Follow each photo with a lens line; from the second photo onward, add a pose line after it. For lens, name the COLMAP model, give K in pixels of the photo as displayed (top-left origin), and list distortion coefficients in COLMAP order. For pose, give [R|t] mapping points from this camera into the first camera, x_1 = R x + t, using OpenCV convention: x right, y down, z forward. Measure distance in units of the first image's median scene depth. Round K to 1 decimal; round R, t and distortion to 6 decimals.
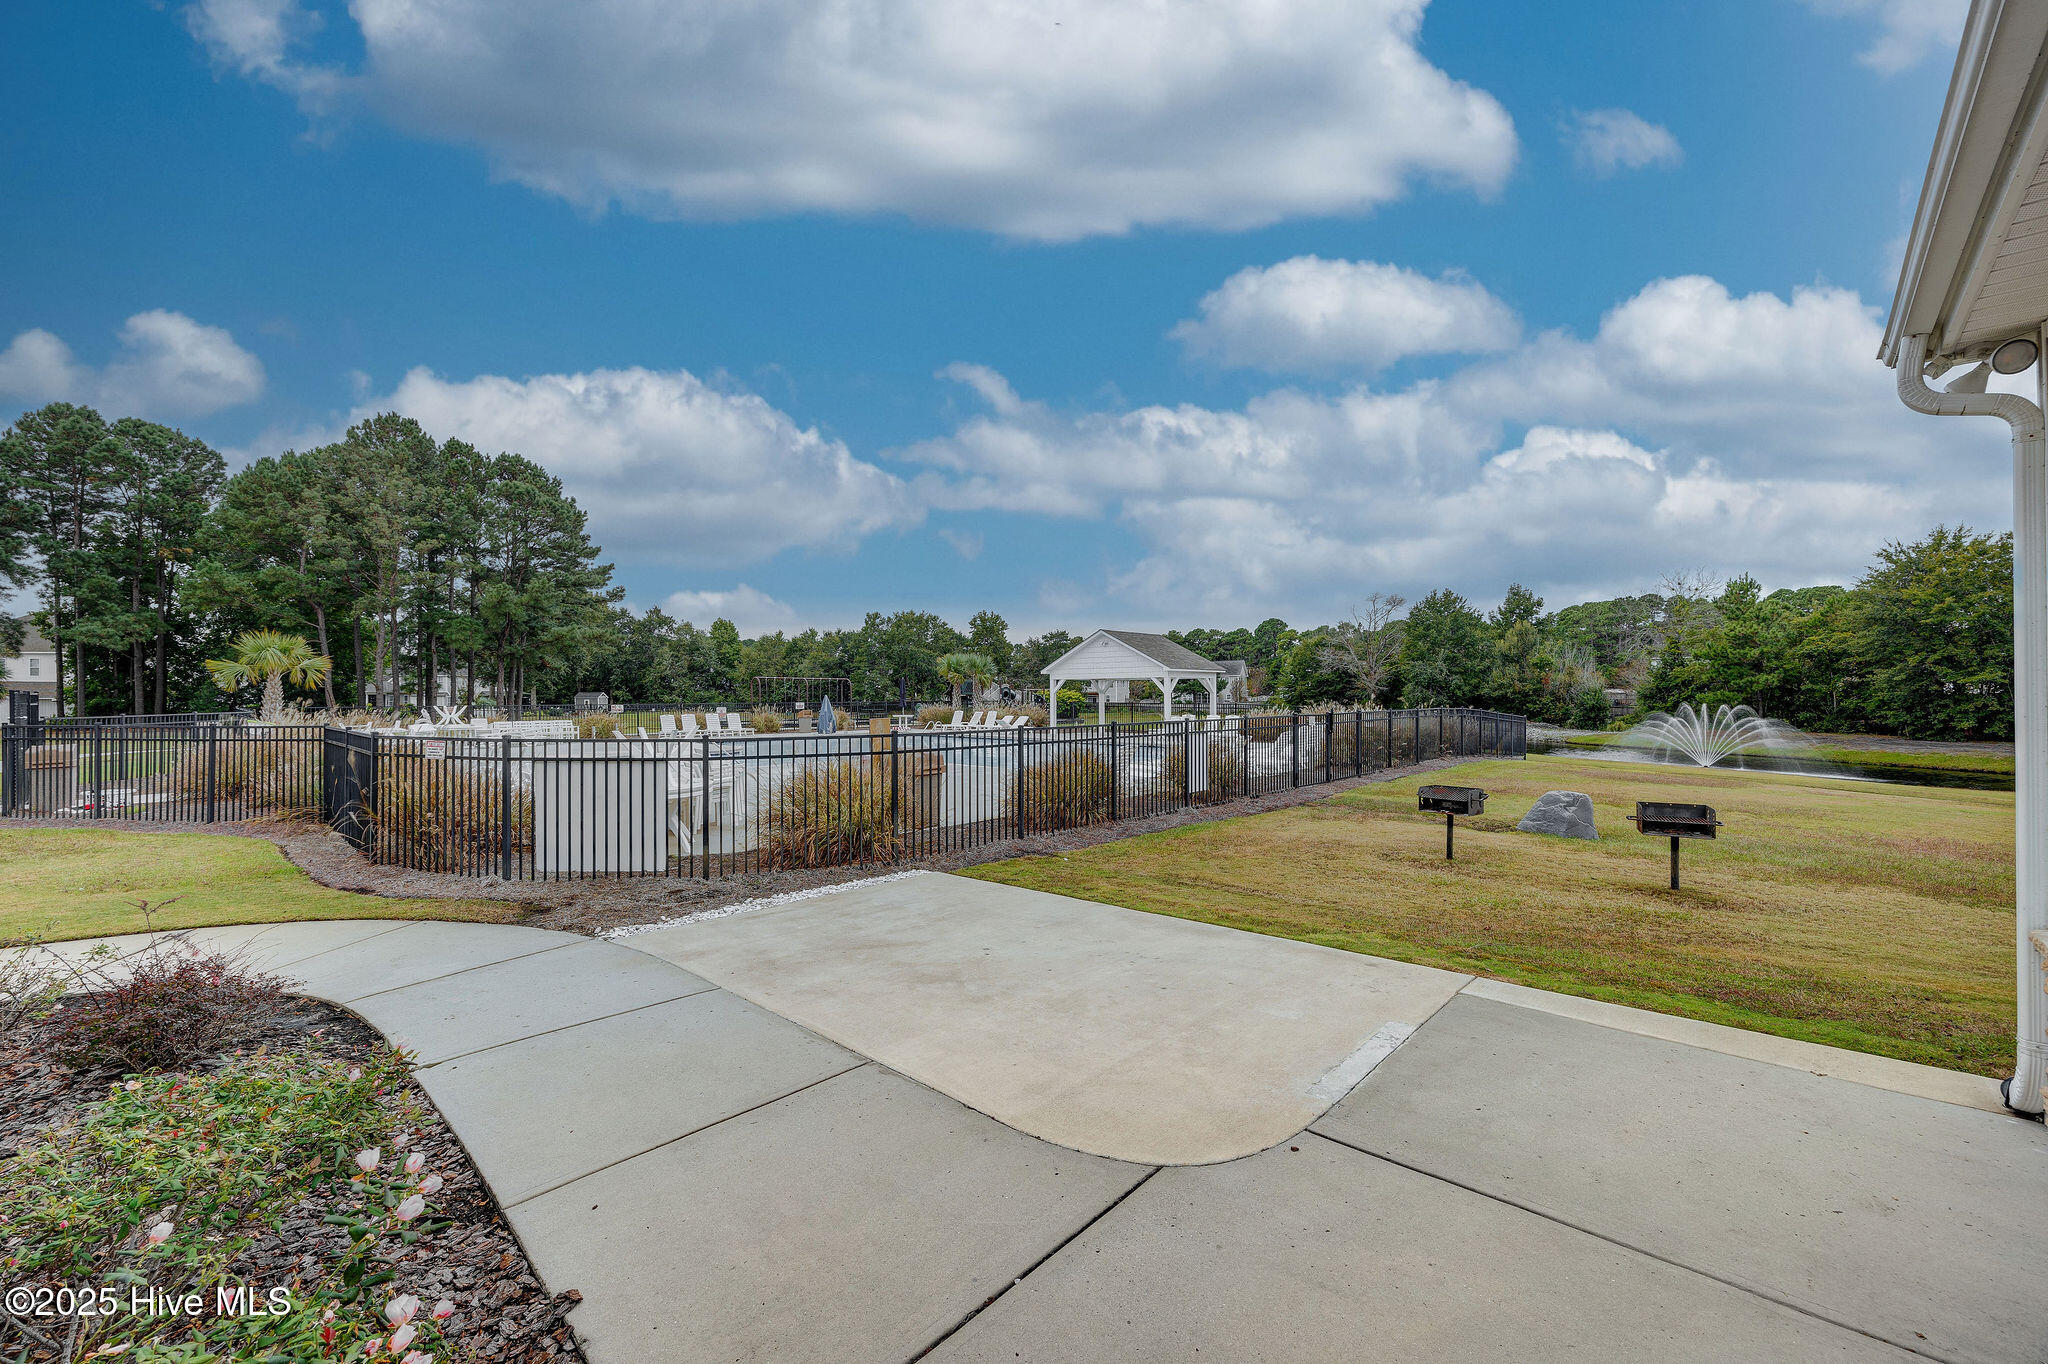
lens RADIAL K [[817.3, 0, 1017.1], [0, 817.3, 690.9], [0, 0, 1]] dist [0.001277, 0.000291]
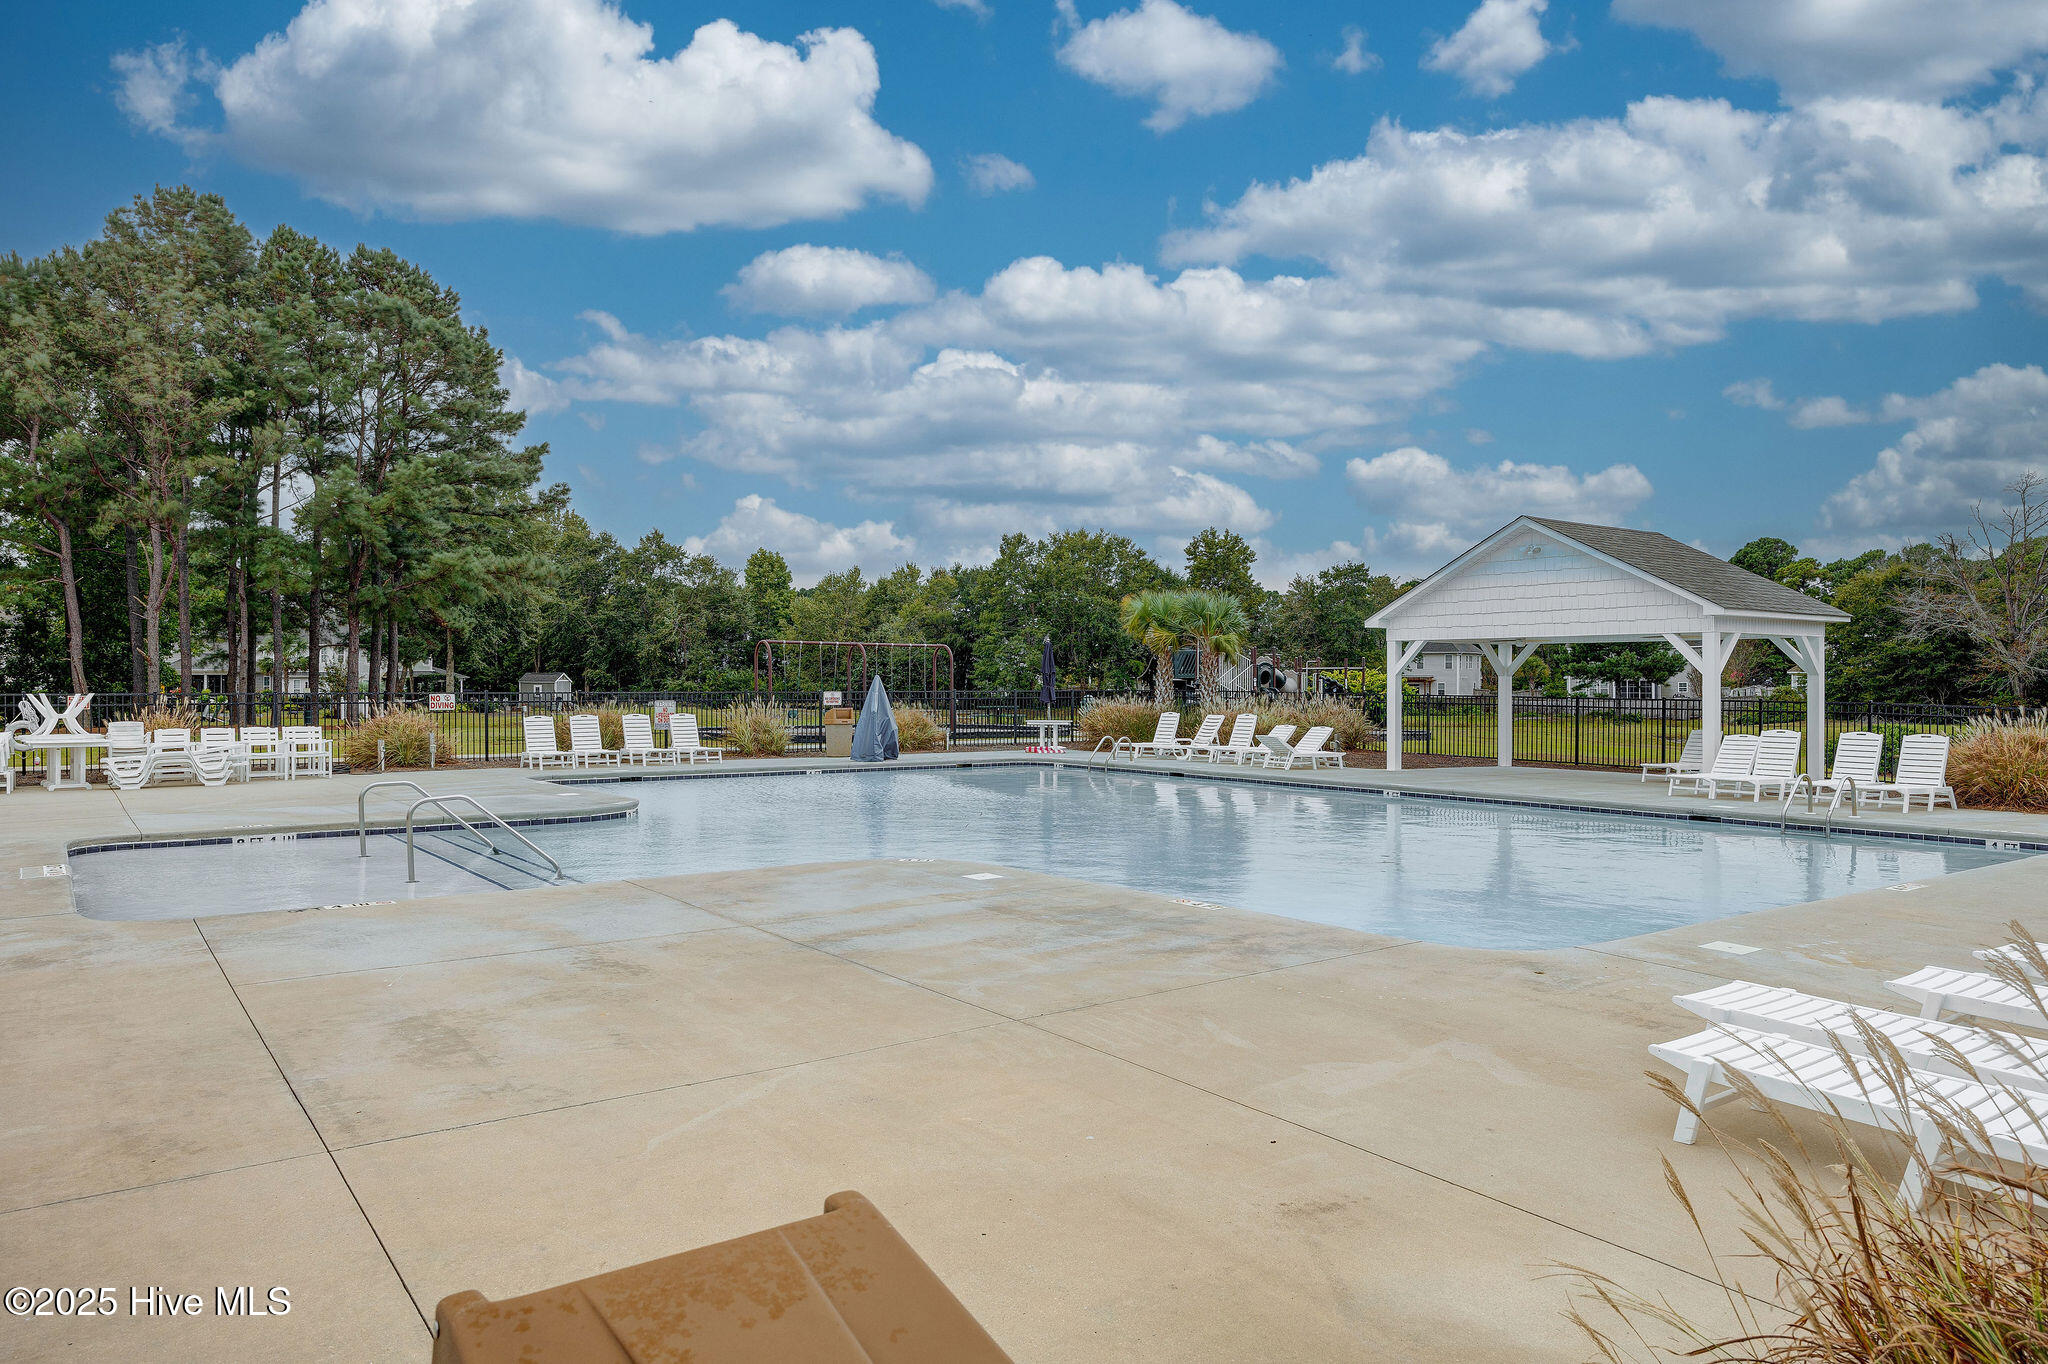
lens RADIAL K [[1319.7, 0, 1013.6], [0, 1319.7, 673.2], [0, 0, 1]] dist [-0.000826, -0.001041]
pose [[0.983047, 0.004878, -0.183290, -0.015828], [-0.005125, 0.999986, -0.000876, 0.002582], [0.183284, 0.001801, 0.983058, 0.188425]]
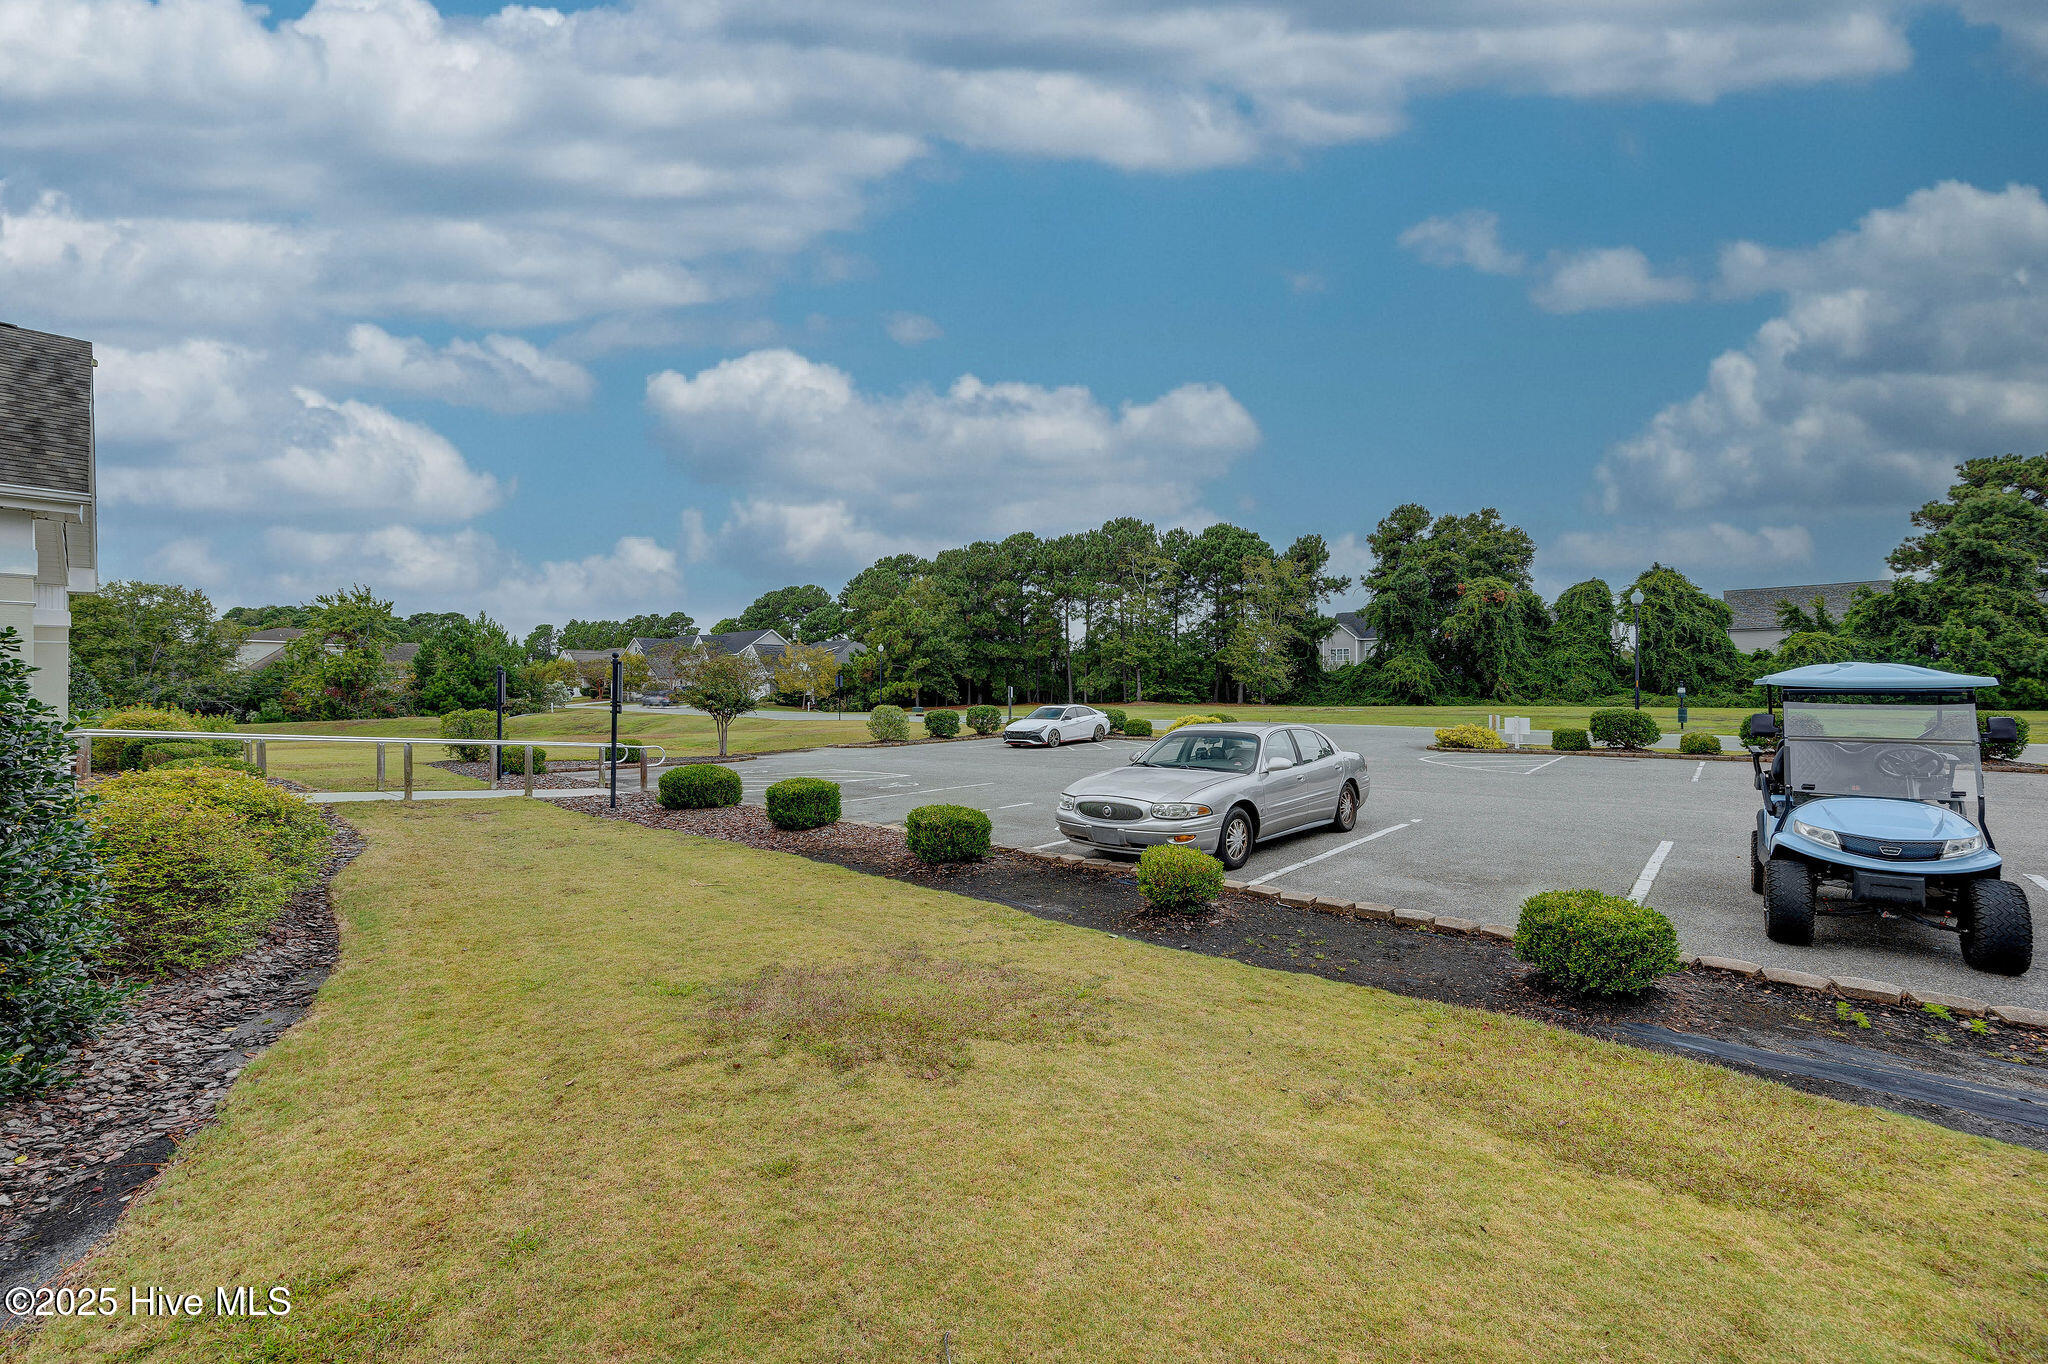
lens RADIAL K [[817.3, 0, 1031.3], [0, 817.3, 677.9], [0, 0, 1]] dist [0.001277, 0.000291]
pose [[0.983500, 0.004084, -0.180862, 0.431044], [-0.004649, 0.999986, -0.002698, -0.080438], [0.180848, 0.003495, 0.983505, 1.463453]]
